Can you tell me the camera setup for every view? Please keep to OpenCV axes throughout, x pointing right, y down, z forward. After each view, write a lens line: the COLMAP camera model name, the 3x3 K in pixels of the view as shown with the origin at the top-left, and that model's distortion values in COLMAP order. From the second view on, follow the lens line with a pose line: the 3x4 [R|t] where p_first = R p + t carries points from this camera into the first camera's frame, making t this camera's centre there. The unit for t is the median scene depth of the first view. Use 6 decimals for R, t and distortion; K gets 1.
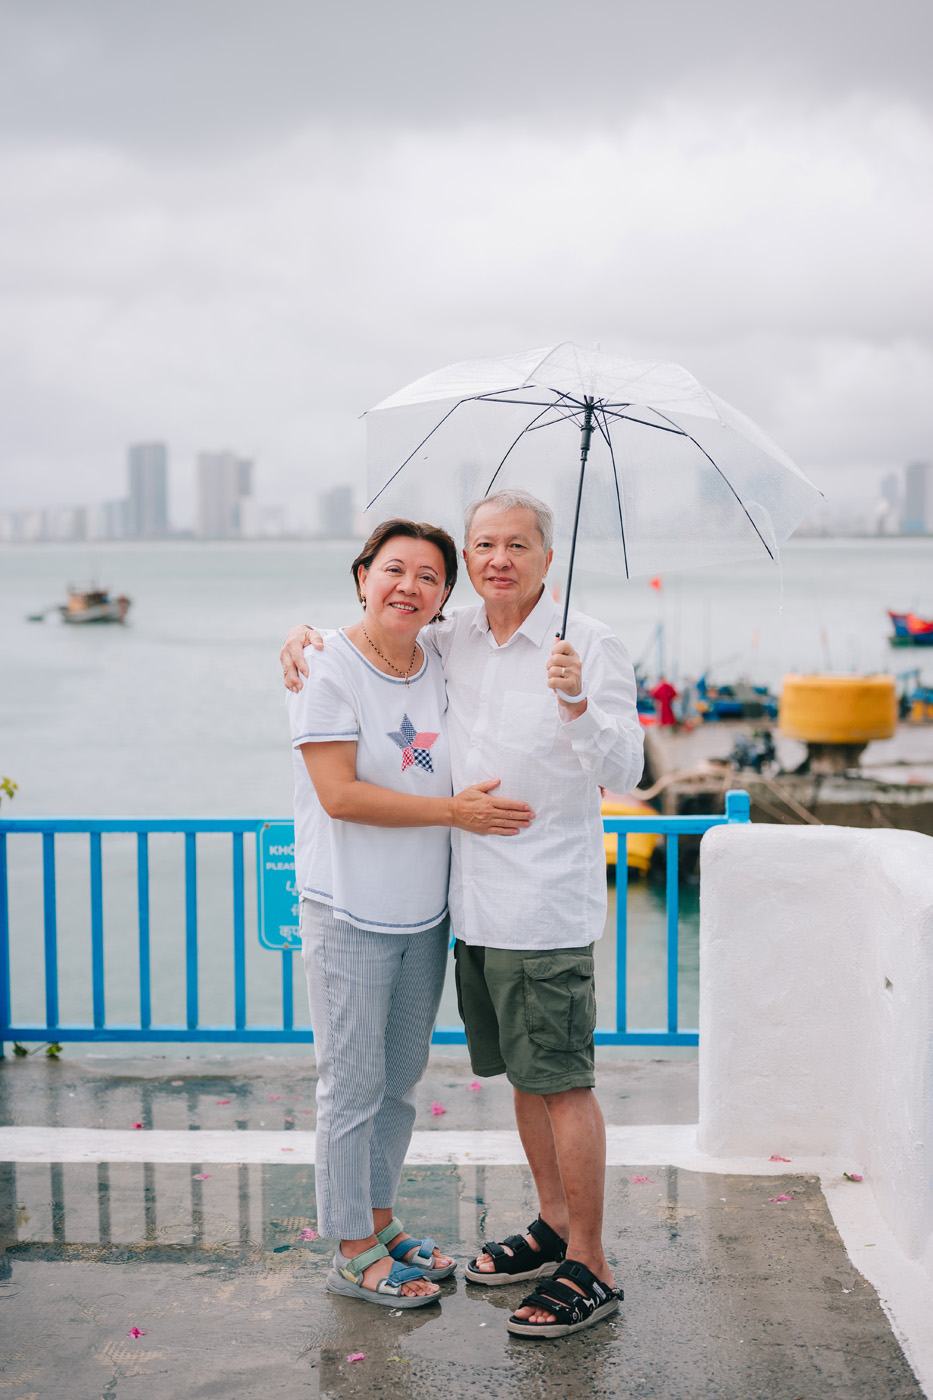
lens RADIAL K [[2008.6, 0, 466.7], [0, 2008.6, 693.3], [0, 0, 1]] dist [-0.042429, 0.000000]
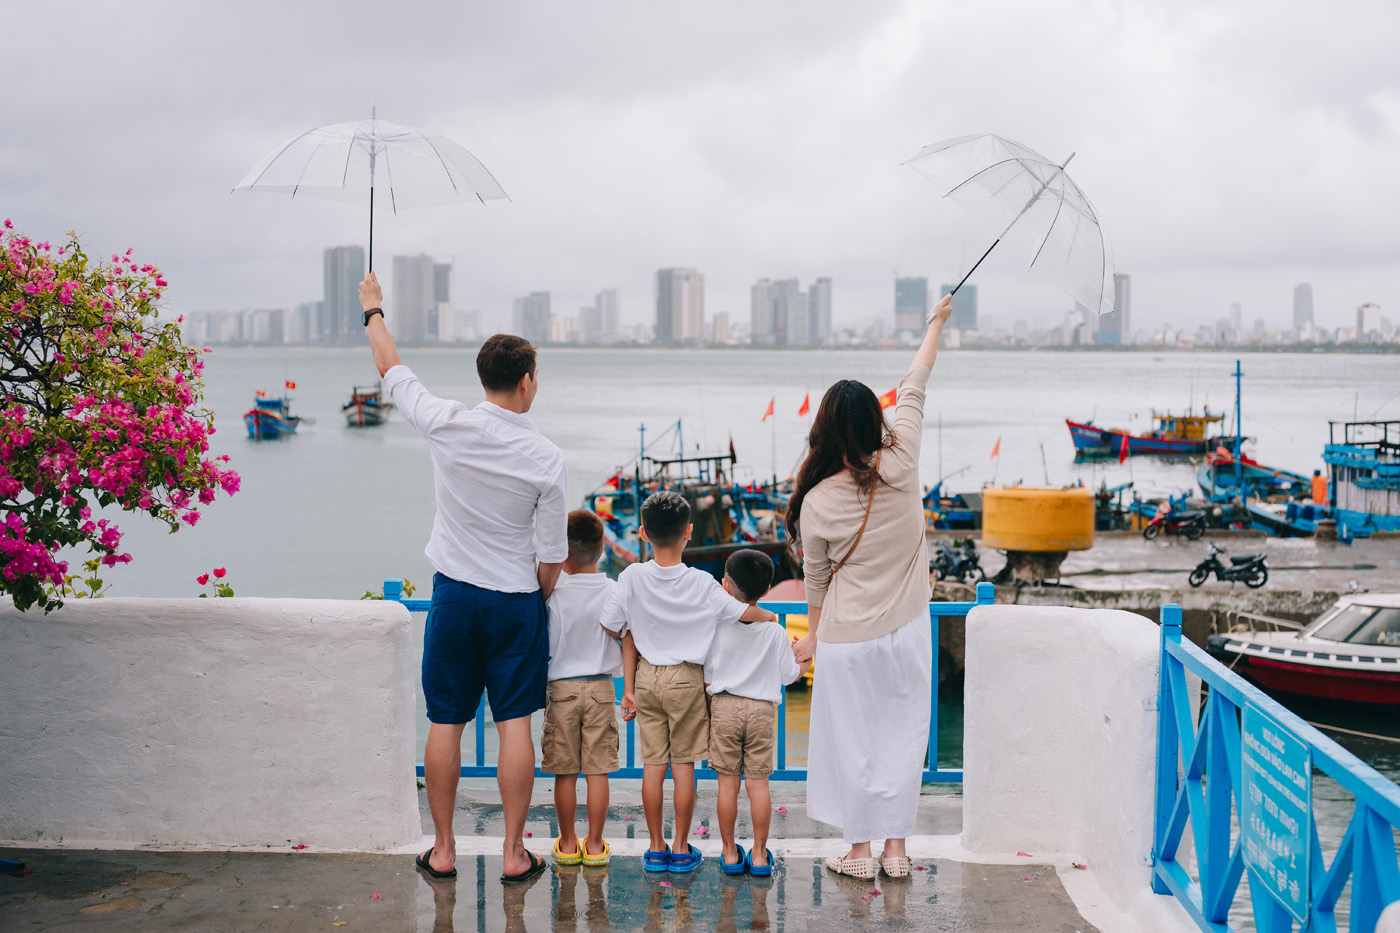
lens RADIAL K [[2008.6, 0, 690.0], [0, 2008.6, 461.3], [0, 0, 1]] dist [-0.042429, 0.000000]
pose [[0.999868, 0.008280, 0.013987, -0.086869], [-0.008002, 0.999772, -0.019787, -0.002178], [-0.014148, 0.019672, 0.999706, -0.337043]]
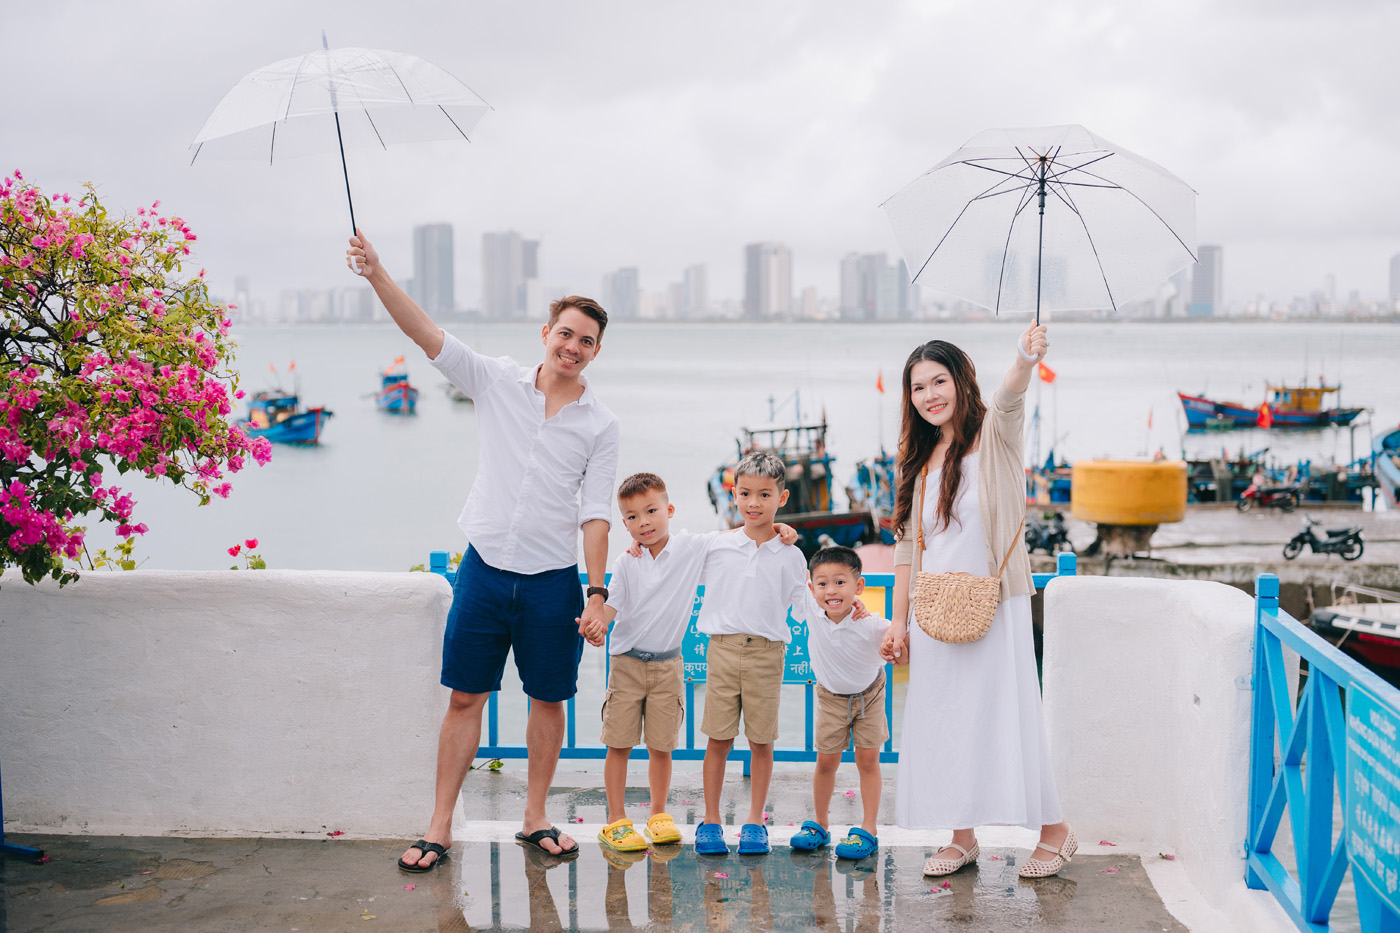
lens RADIAL K [[2008.6, 0, 705.8], [0, 2008.6, 471.8], [0, 0, 1]] dist [-0.042429, 0.000000]
pose [[0.999739, 0.004402, -0.022424, -0.065829], [-0.004443, 0.999989, -0.001773, 0.004061], [0.022416, 0.001872, 0.999747, -0.250204]]
